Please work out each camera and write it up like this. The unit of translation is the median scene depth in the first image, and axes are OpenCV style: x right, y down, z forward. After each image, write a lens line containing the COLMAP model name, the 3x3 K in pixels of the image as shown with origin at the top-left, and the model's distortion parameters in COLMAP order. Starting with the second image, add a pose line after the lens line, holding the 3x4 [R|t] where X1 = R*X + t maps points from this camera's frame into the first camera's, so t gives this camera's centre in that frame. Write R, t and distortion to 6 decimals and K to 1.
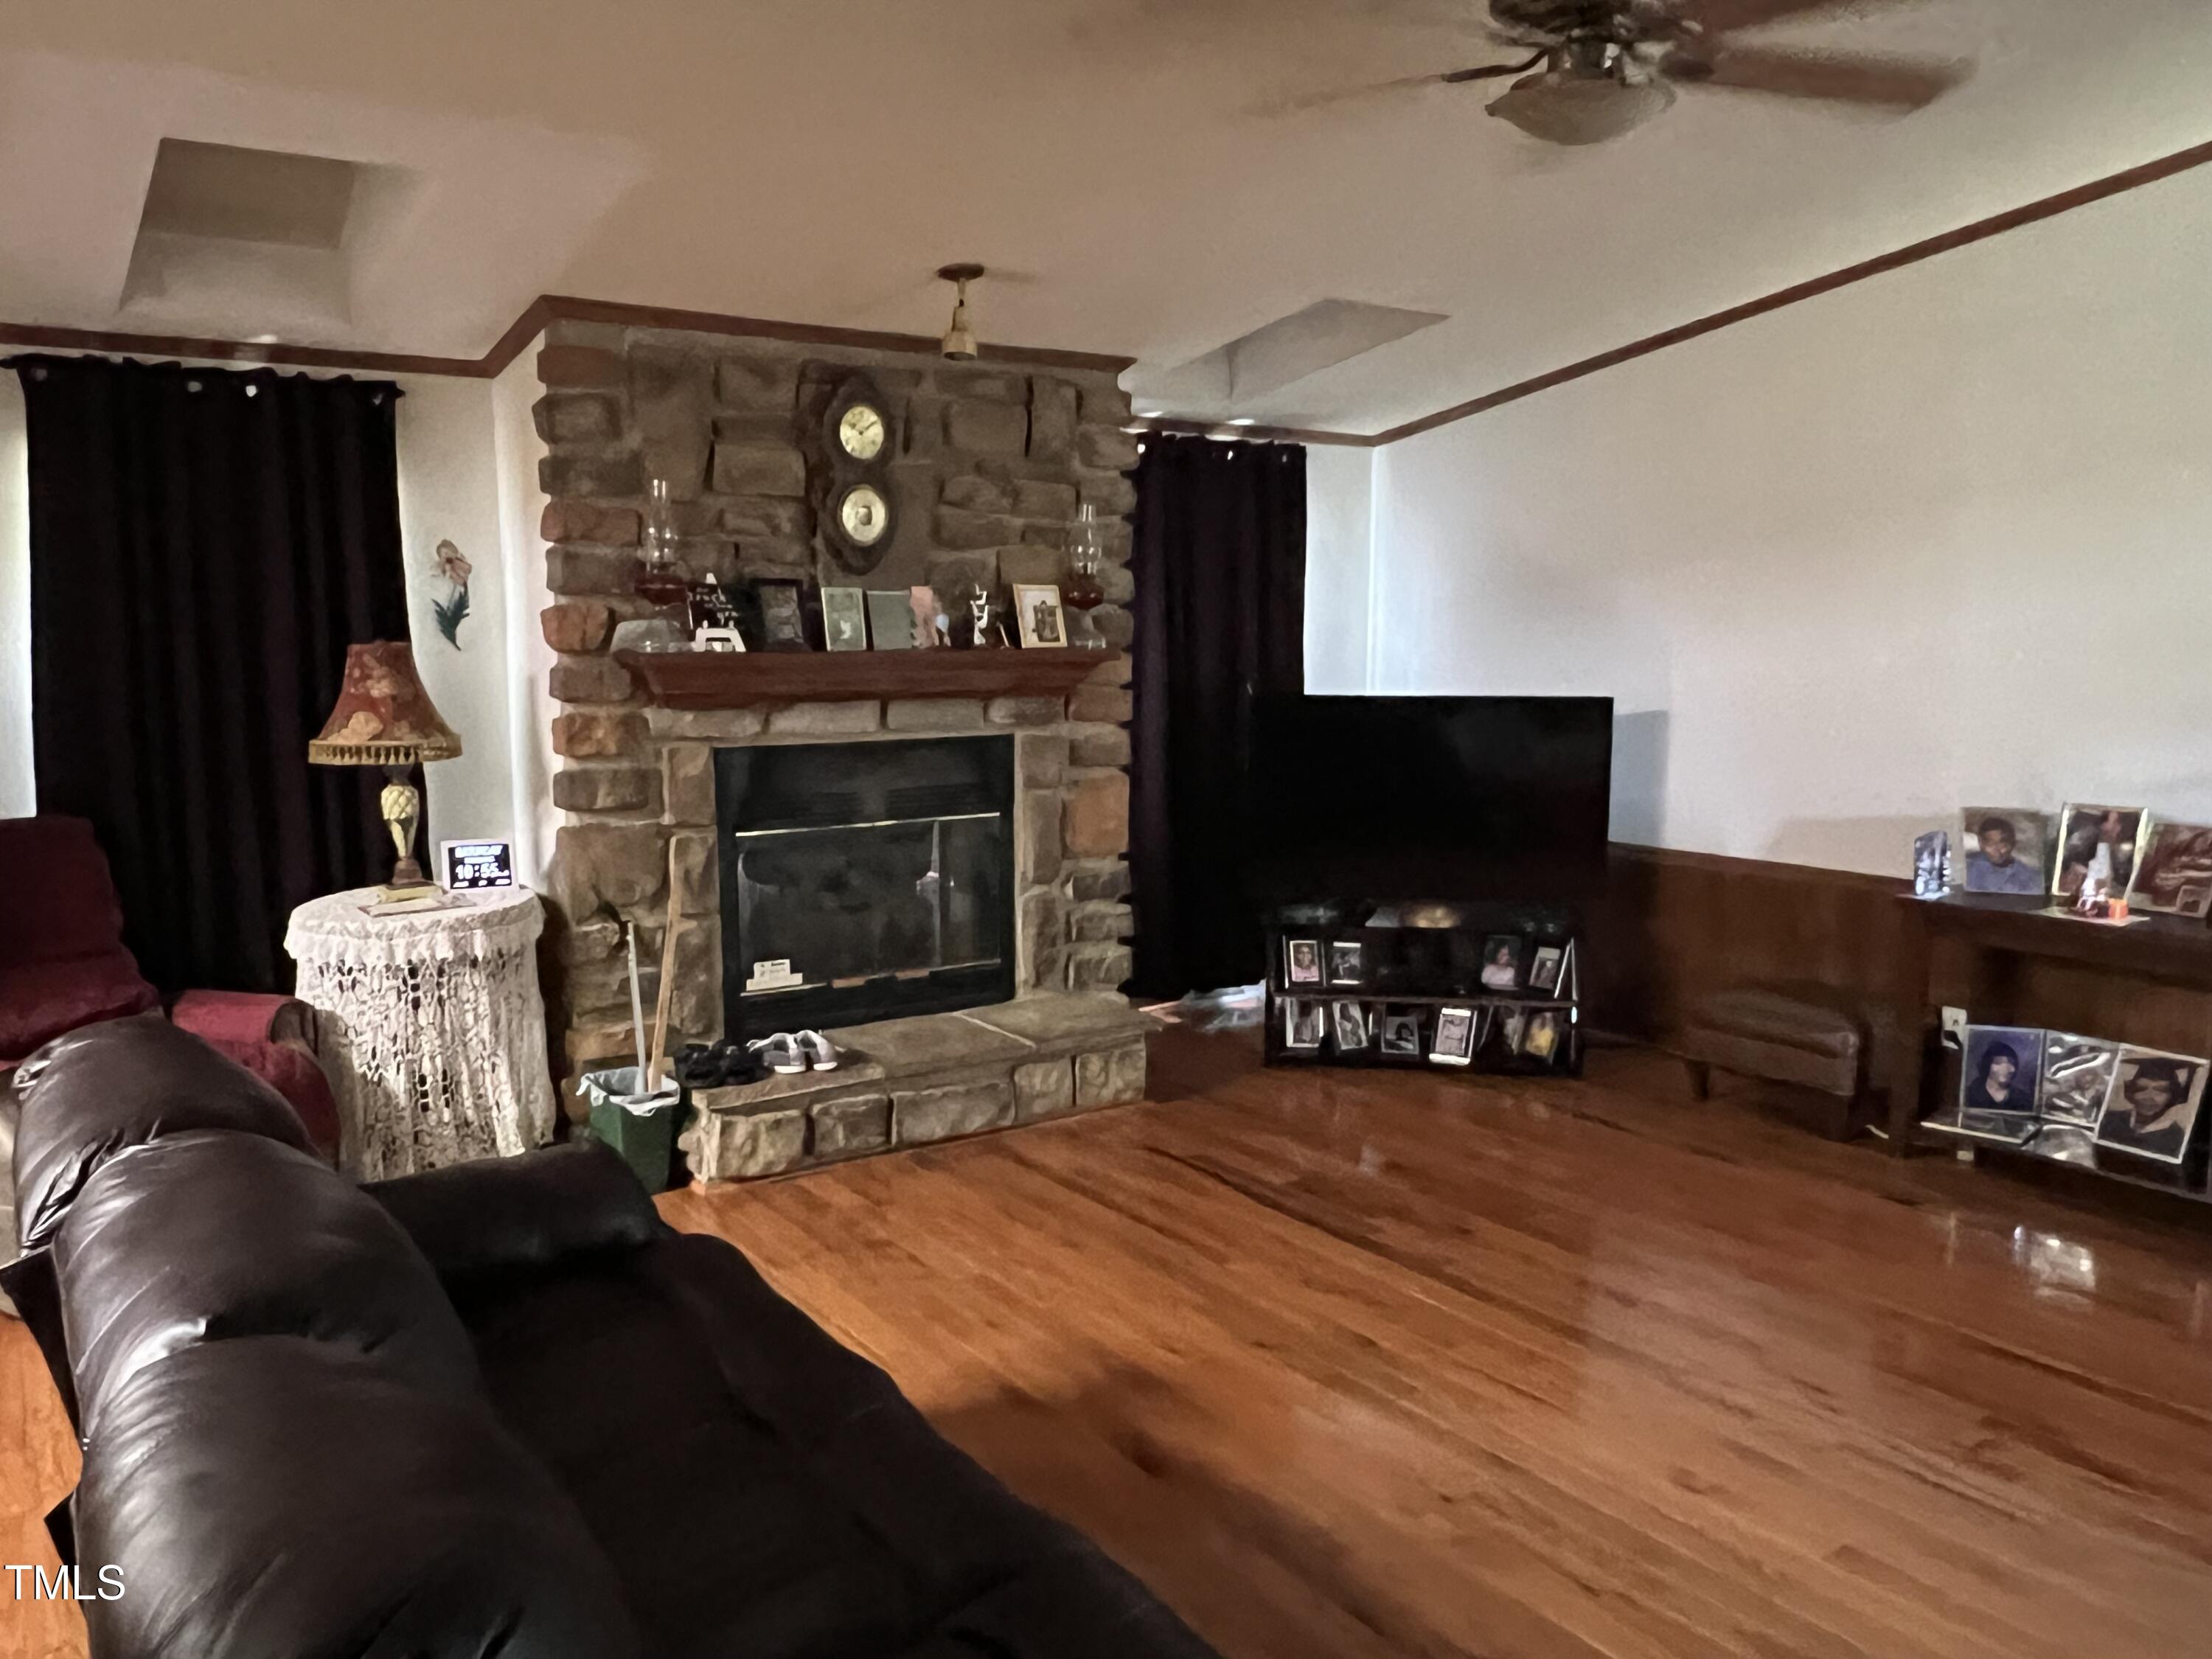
lens RADIAL K [[1680.0, 0, 1106.0], [0, 1680.0, 829.5], [0, 0, 1]] dist [0.060881, 0.001400]
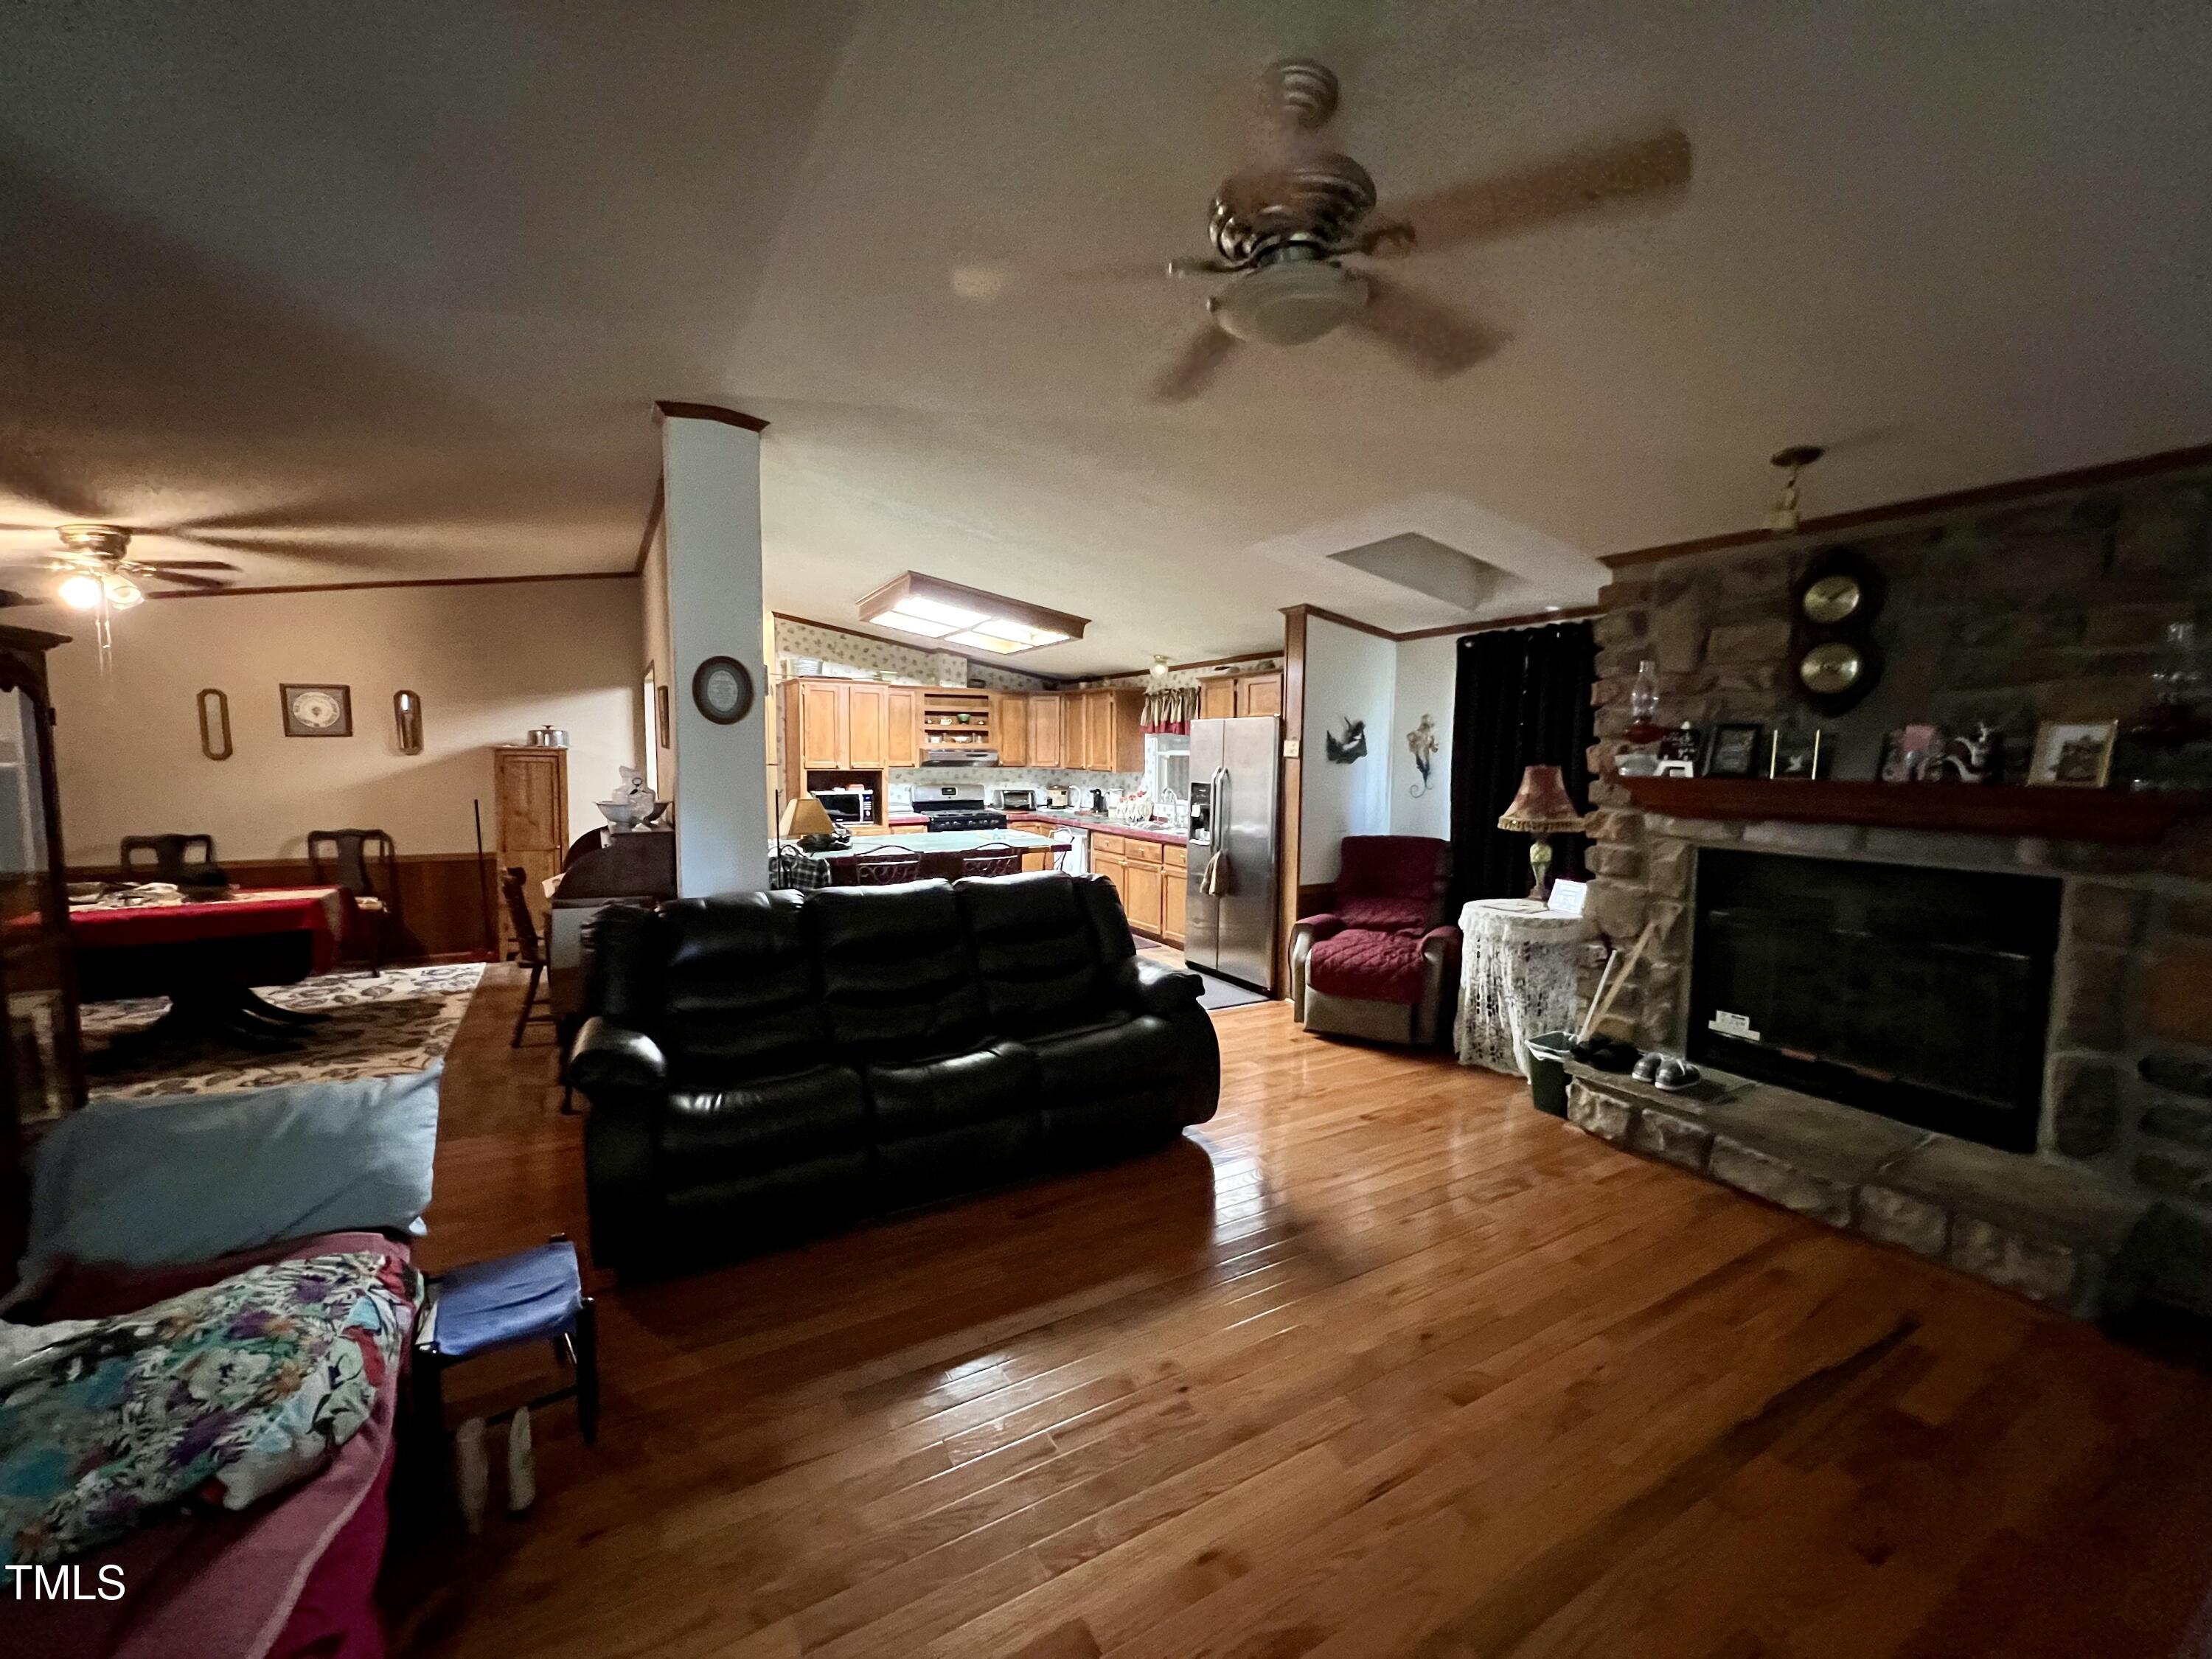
lens RADIAL K [[888.3, 0, 1106.0], [0, 888.3, 829.5], [0, 0, 1]] dist [-0.000562, -0.000122]
pose [[-0.072686, 0.087625, -0.993498, 0.538365], [-0.133325, 0.986339, 0.096748, -0.068655], [0.988403, 0.139490, -0.060010, 0.565412]]
